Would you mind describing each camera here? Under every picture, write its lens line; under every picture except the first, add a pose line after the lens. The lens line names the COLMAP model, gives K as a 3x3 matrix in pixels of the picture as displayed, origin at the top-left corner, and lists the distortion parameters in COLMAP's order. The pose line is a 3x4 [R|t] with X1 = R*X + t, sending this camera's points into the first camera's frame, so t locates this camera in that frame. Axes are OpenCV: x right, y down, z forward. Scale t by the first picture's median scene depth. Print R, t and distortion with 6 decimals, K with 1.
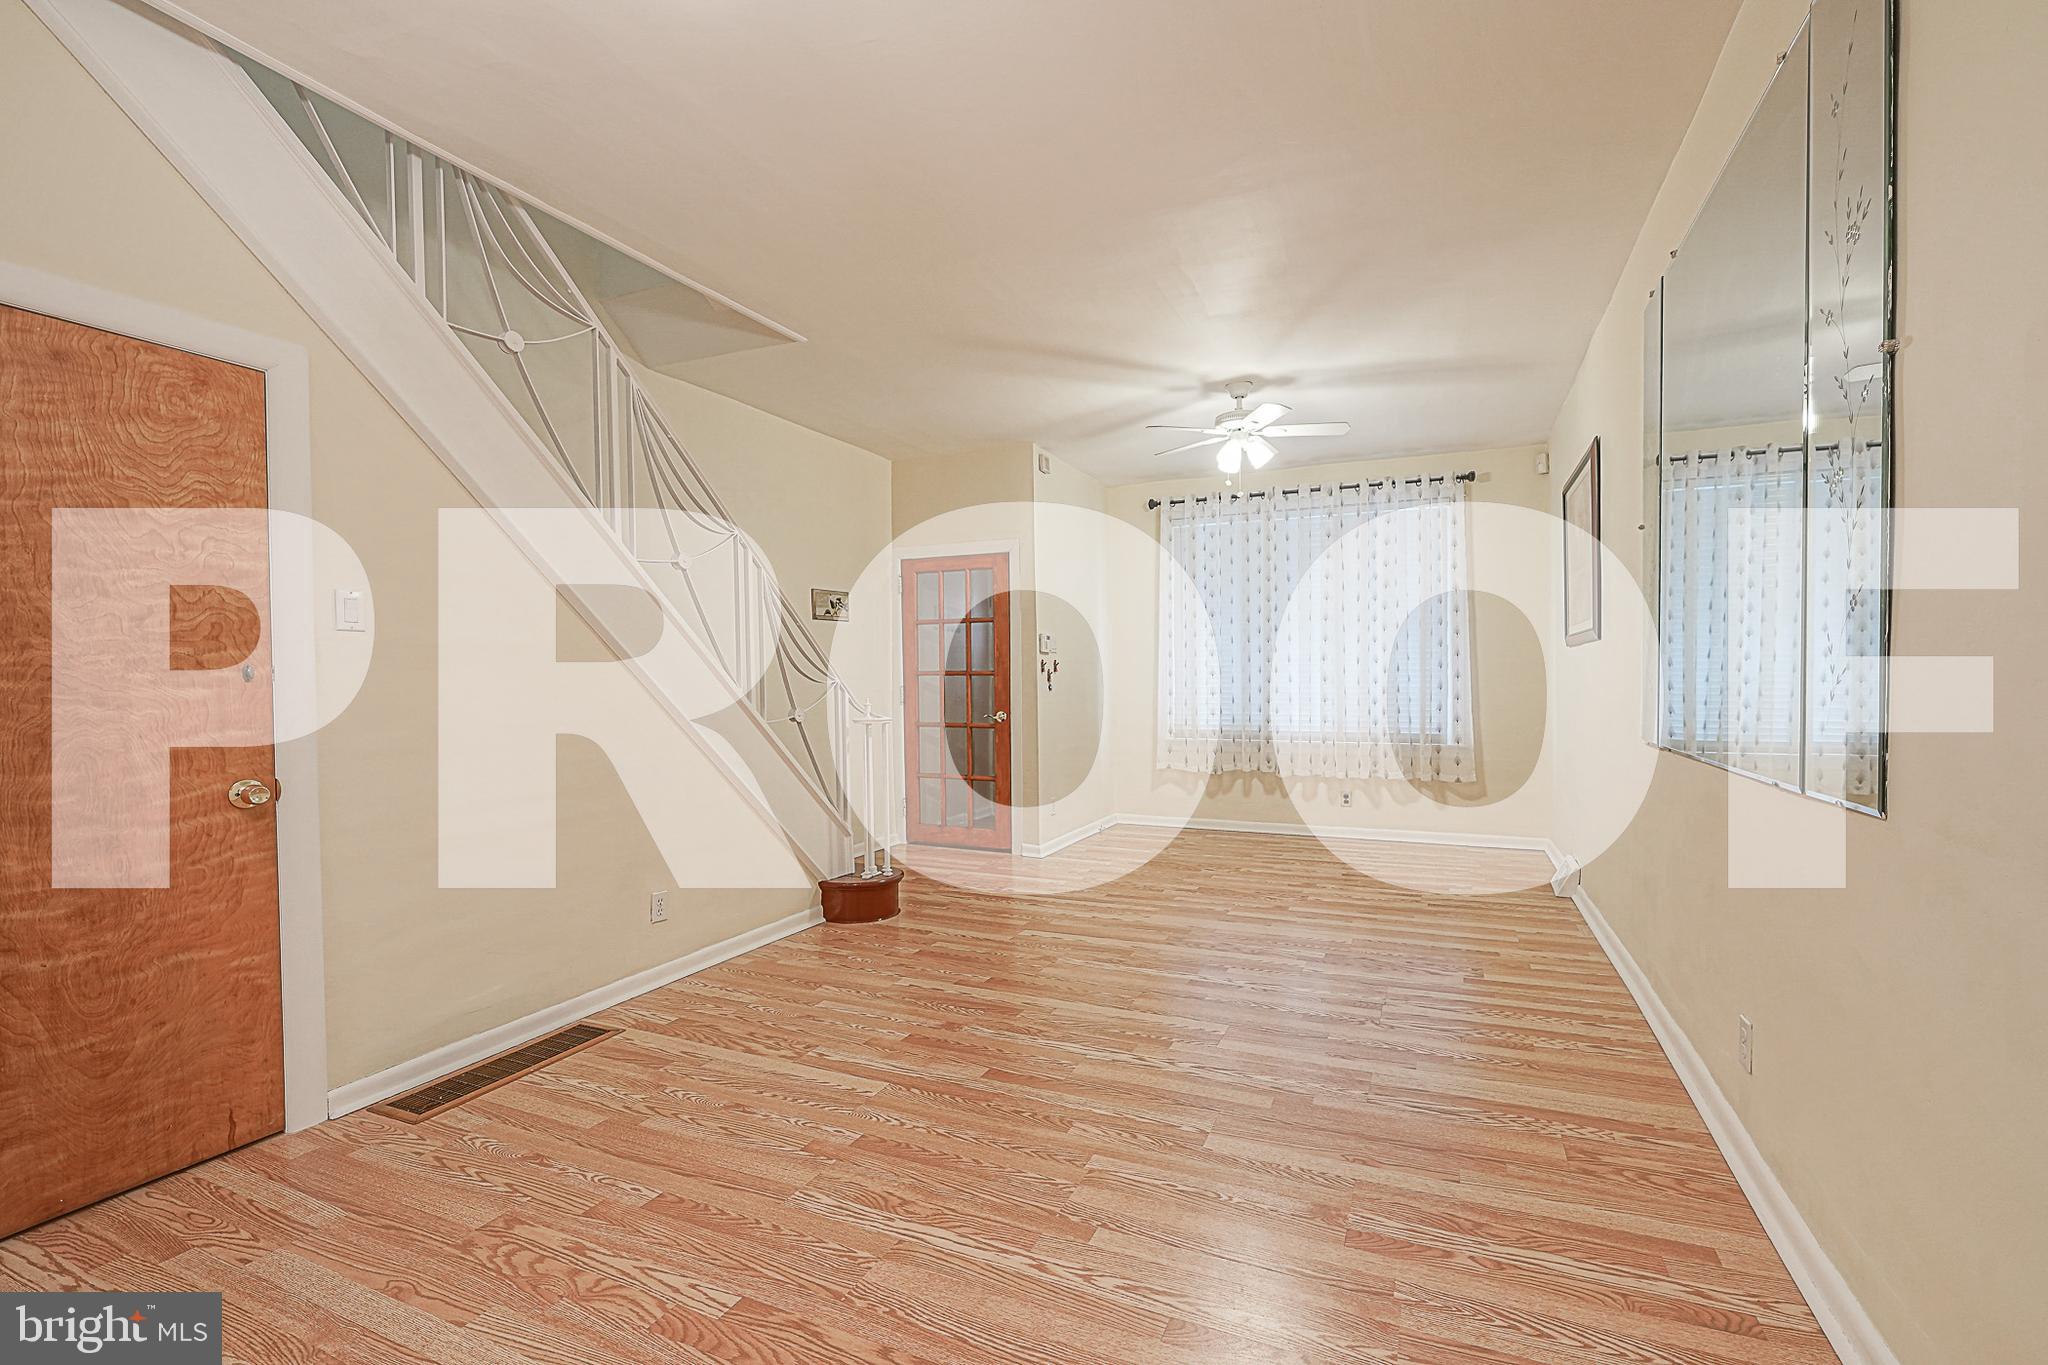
lens RADIAL K [[849.0, 0, 1033.9], [0, 849.0, 691.3], [0, 0, 1]] dist [-0.001752, -0.000160]
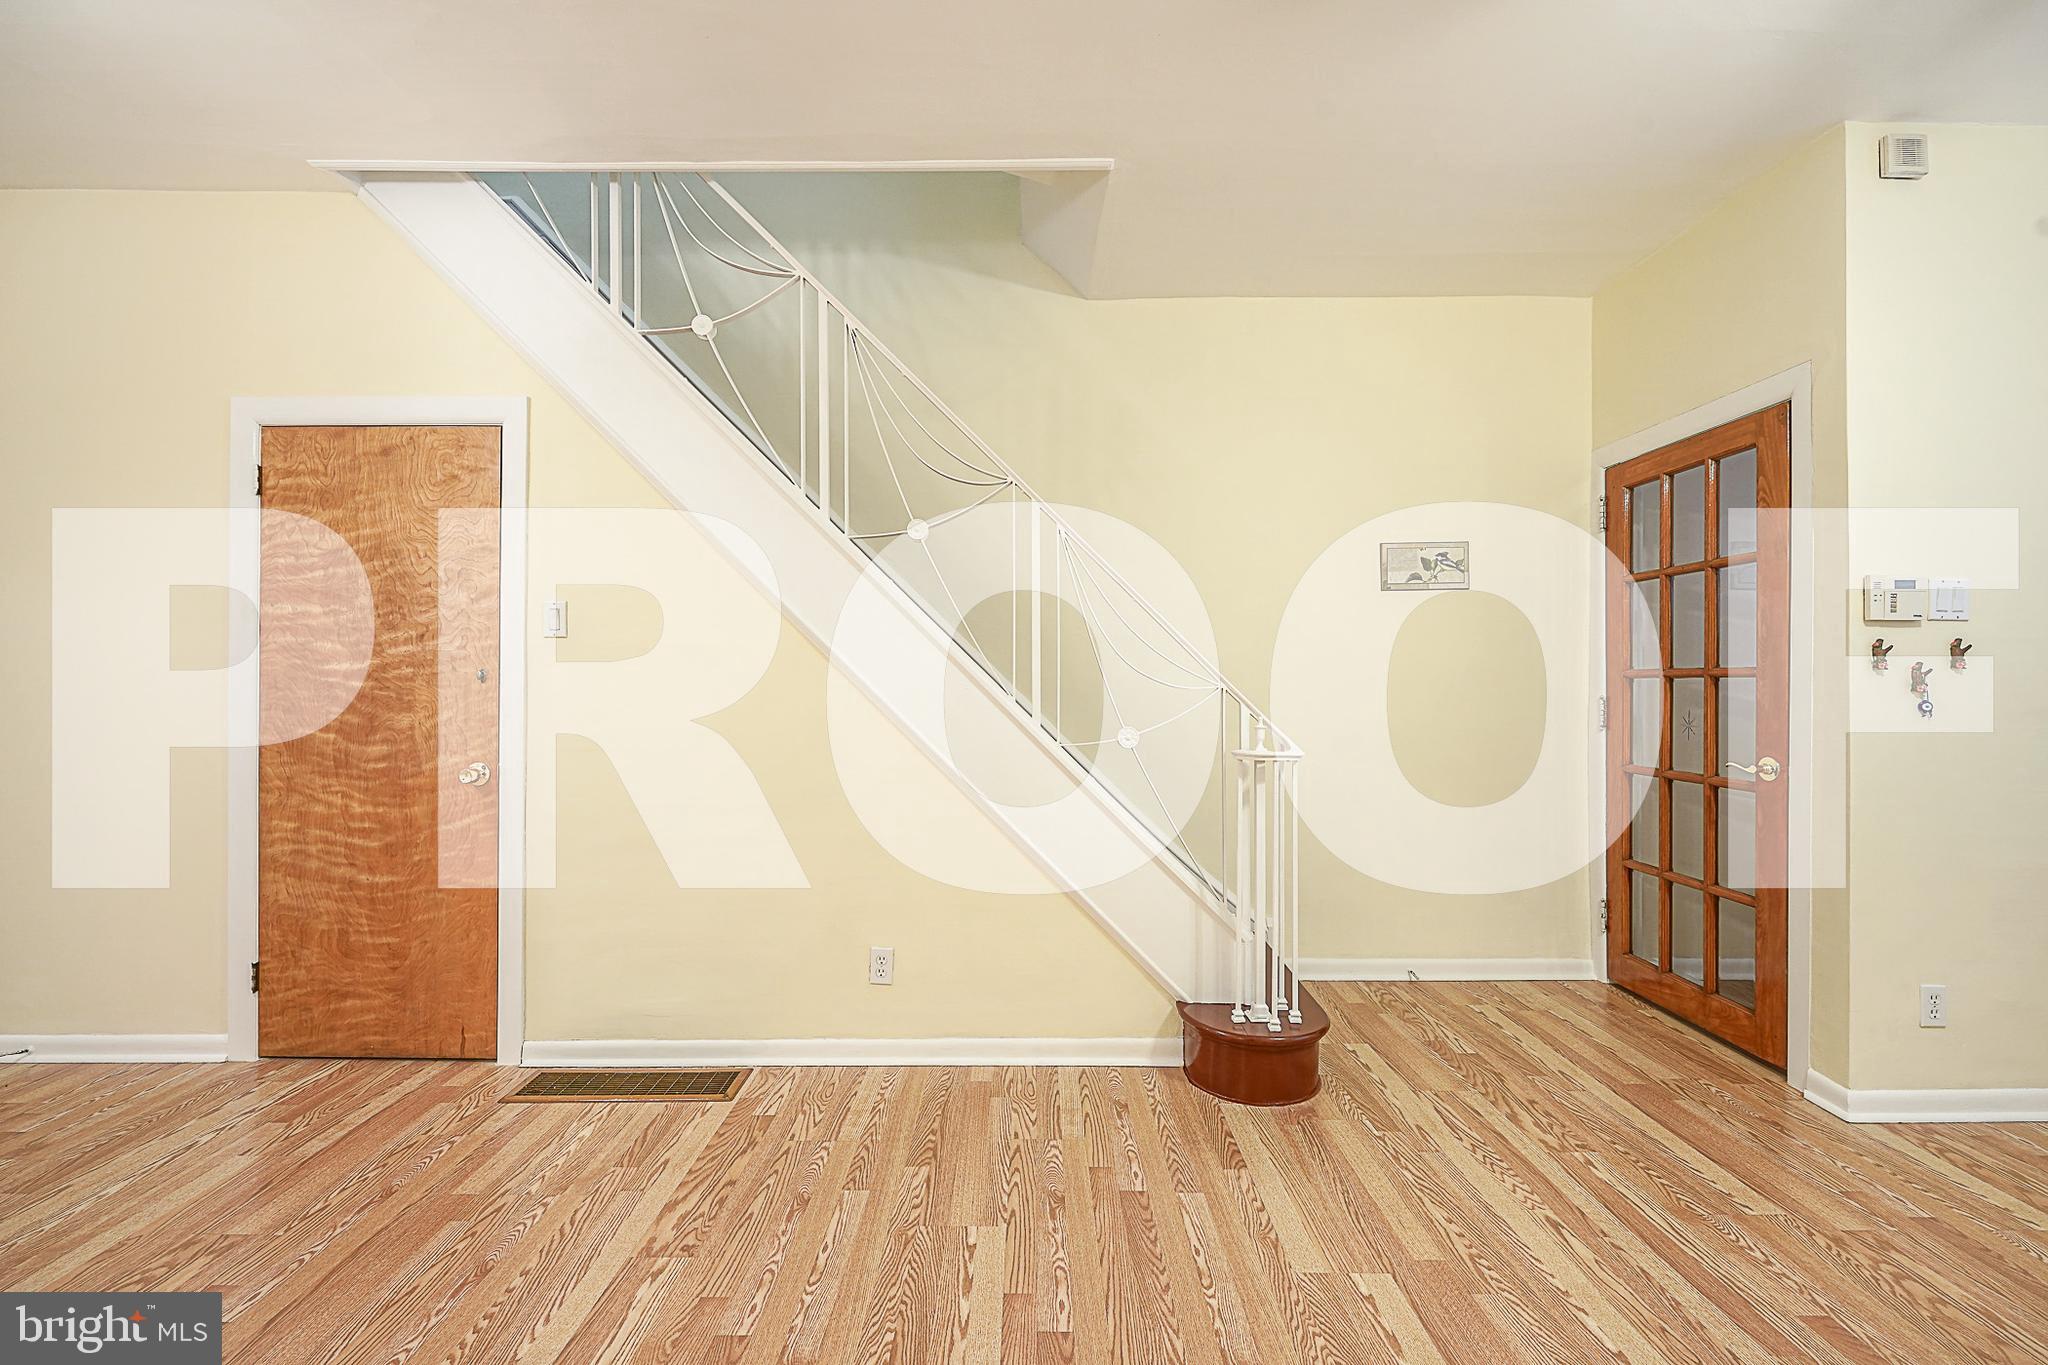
lens RADIAL K [[871.8, 0, 1061.8], [0, 871.8, 689.7], [0, 0, 1]] dist [-0.003793, 0.000075]
pose [[0.431241, 0.010807, -0.902172, 0.415775], [-0.017169, 0.999845, 0.003771, -0.014143], [0.902073, 0.013863, 0.431360, 0.887896]]
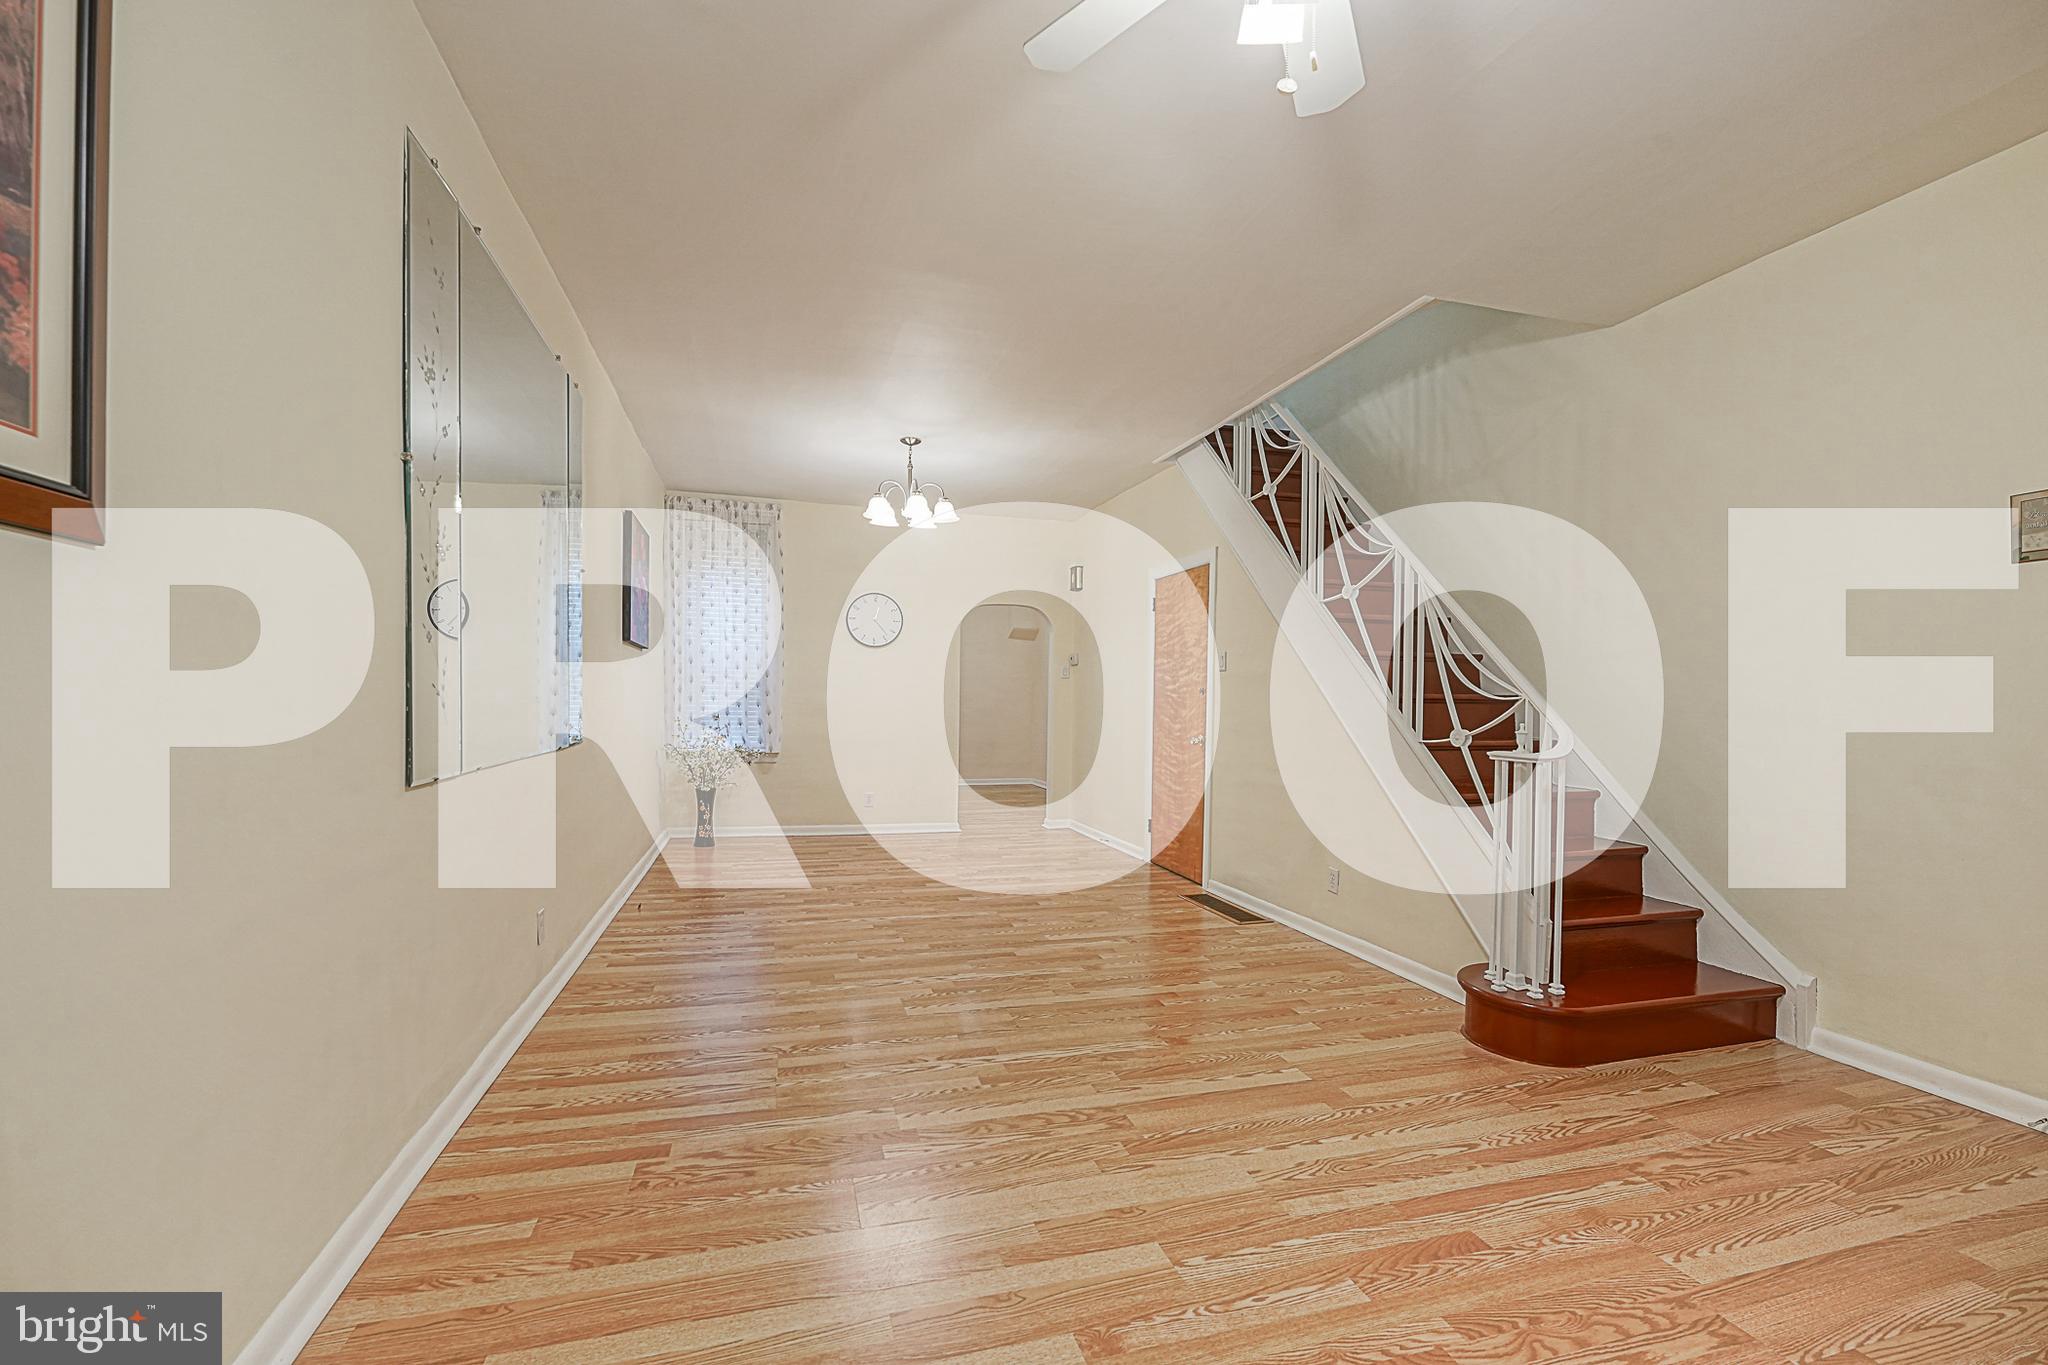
lens RADIAL K [[835.3, 0, 968.4], [0, 835.3, 701.3], [0, 0, 1]] dist [-0.001918, -0.000147]
pose [[-0.778597, 0.004585, -0.627507, 0.794035], [-0.011353, 0.999707, 0.021391, -0.022619], [0.627421, 0.023779, -0.778317, 1.780897]]
